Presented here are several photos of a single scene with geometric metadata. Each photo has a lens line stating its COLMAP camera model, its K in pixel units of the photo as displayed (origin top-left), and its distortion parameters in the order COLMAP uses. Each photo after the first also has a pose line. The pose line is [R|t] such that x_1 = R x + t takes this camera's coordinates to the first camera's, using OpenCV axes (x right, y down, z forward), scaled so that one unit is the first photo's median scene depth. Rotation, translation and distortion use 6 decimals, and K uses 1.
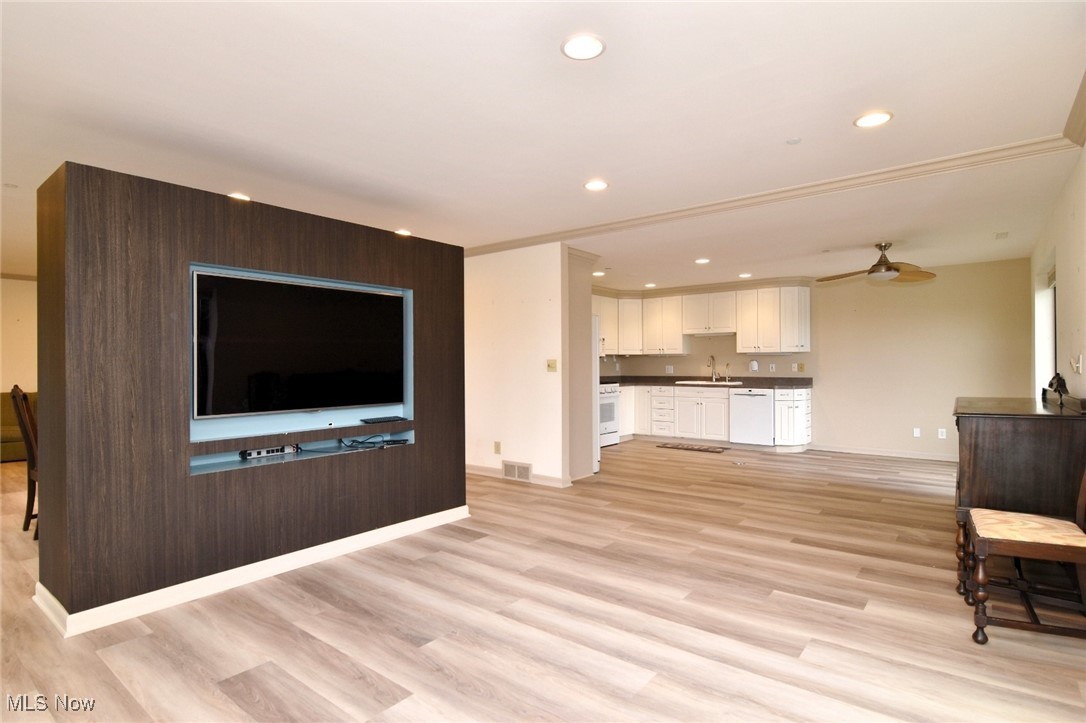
lens RADIAL K [[559.4, 0, 543.2], [0, 559.4, 365.1], [0, 0, 1]] dist [-0.001289, 0.000478]
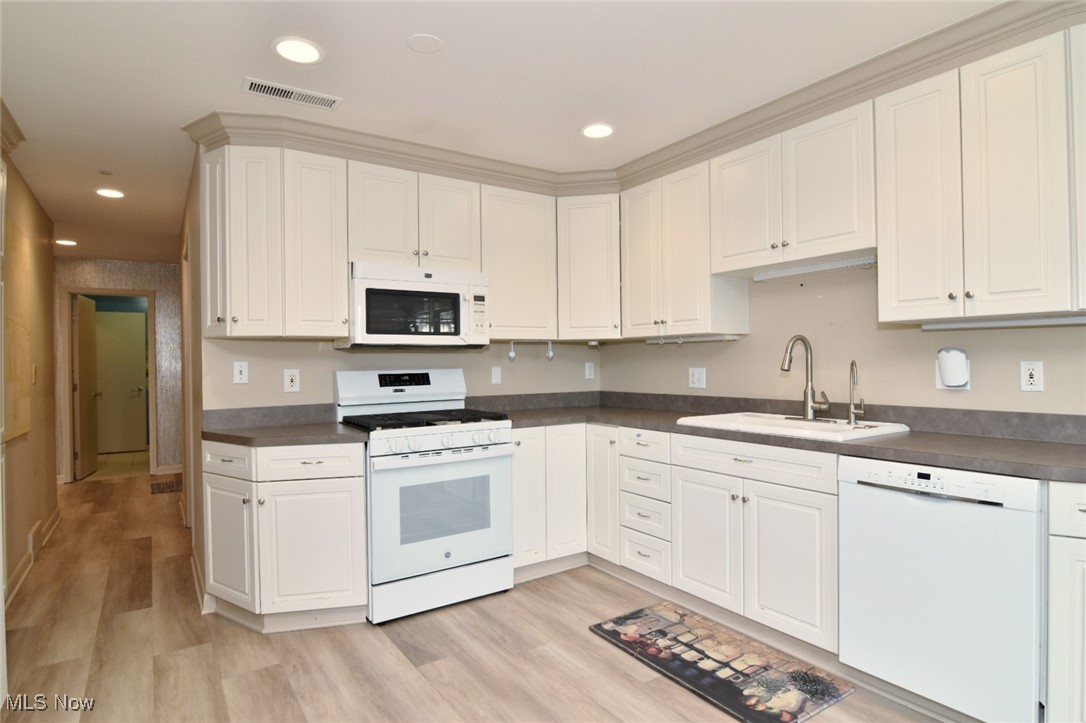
lens RADIAL K [[583.2, 0, 547.8], [0, 583.2, 361.6], [0, 0, 1]] dist [-0.010640, -0.001542]
pose [[0.954712, -0.007203, -0.297445, 0.267394], [0.006330, 0.999972, -0.003898, -0.002220], [0.297465, 0.001839, 0.954731, 0.658184]]
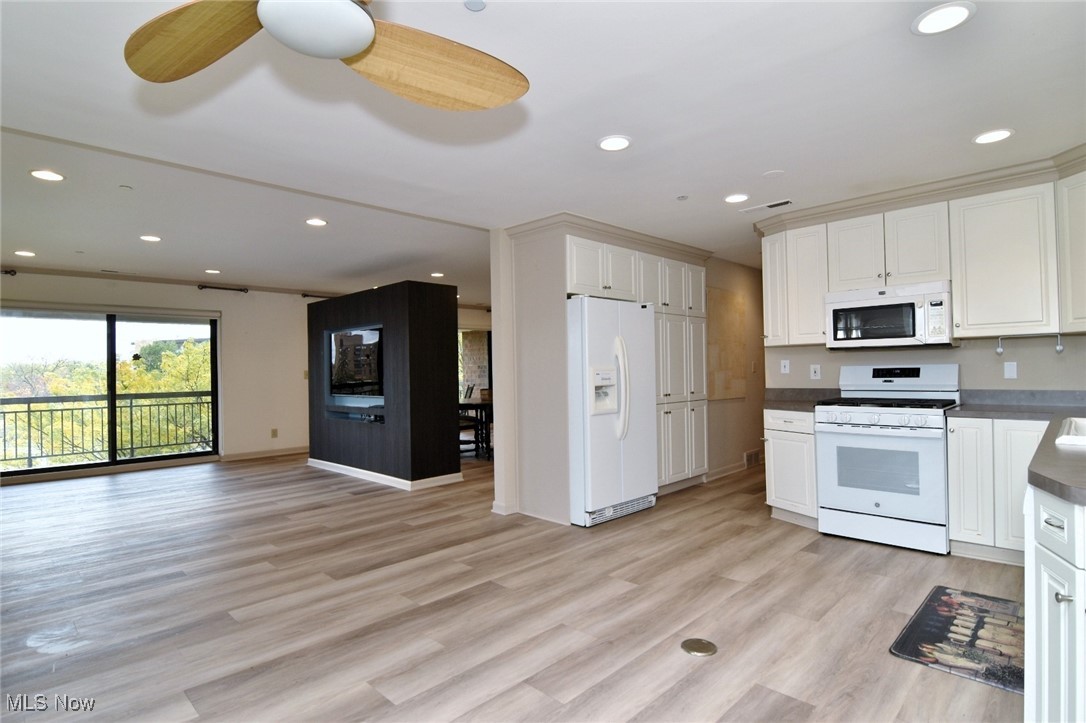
lens RADIAL K [[559.4, 0, 538.8], [0, 559.4, 362.5], [0, 0, 1]] dist [-0.001289, 0.000478]
pose [[-0.114963, -0.005957, -0.993352, 0.574352], [0.017371, 0.999817, -0.008006, -0.002355], [0.993218, -0.018176, -0.114839, 0.757681]]
